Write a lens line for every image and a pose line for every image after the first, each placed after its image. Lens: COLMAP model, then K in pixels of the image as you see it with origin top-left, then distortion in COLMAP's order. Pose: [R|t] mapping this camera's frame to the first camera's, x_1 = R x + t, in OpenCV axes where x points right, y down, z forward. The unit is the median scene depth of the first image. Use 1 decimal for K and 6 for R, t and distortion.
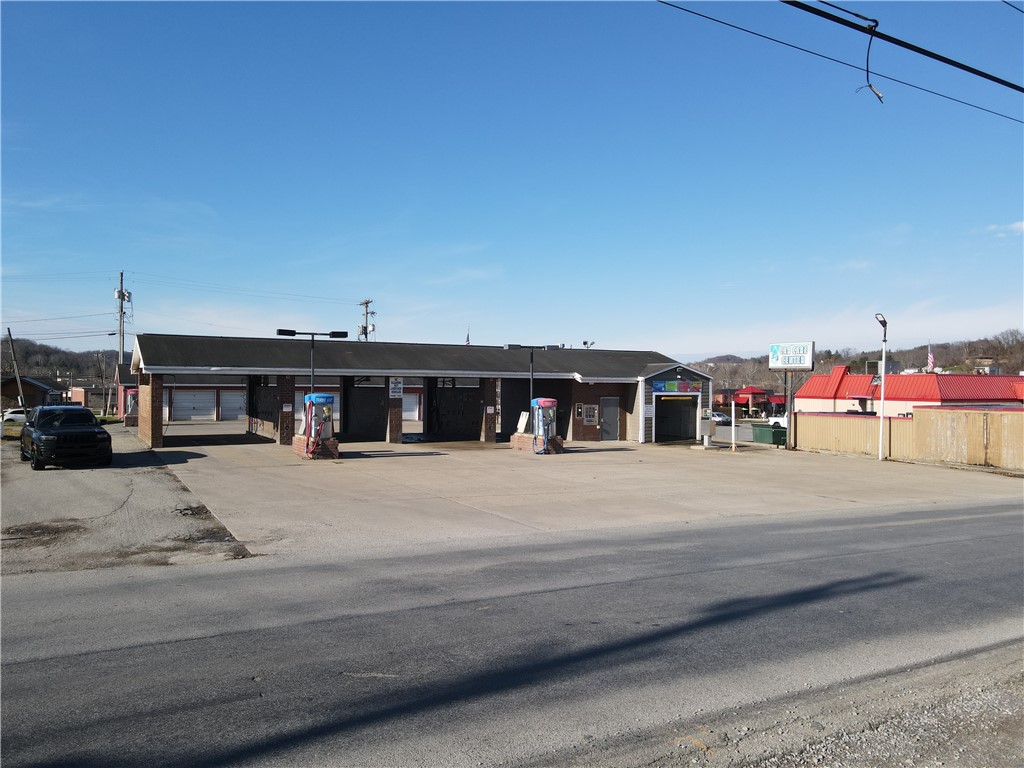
lens RADIAL K [[751.4, 0, 506.2], [0, 751.4, 399.7], [0, 0, 1]] dist [0.007510, 0.010704]
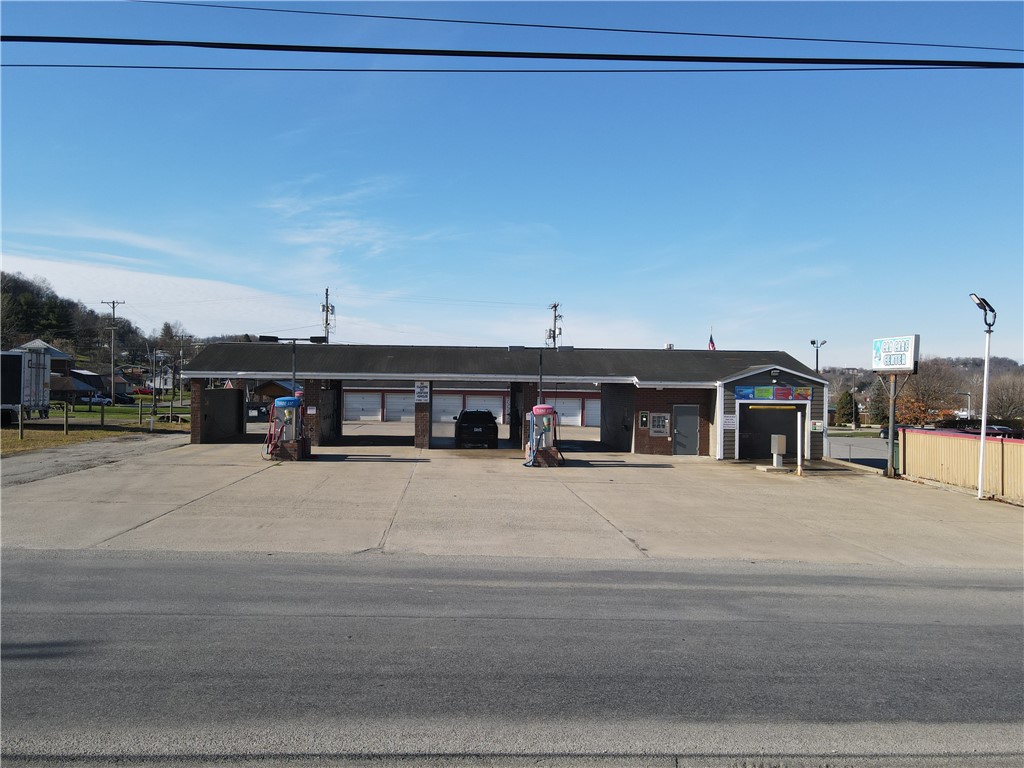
lens RADIAL K [[751.4, 0, 508.4], [0, 751.4, 378.2], [0, 0, 1]] dist [0.007510, 0.010704]
pose [[0.907728, -0.000012, -0.419560, 0.353848], [-0.014331, 0.999416, -0.031033, -0.004531], [0.419315, 0.034182, 0.907197, 0.145653]]
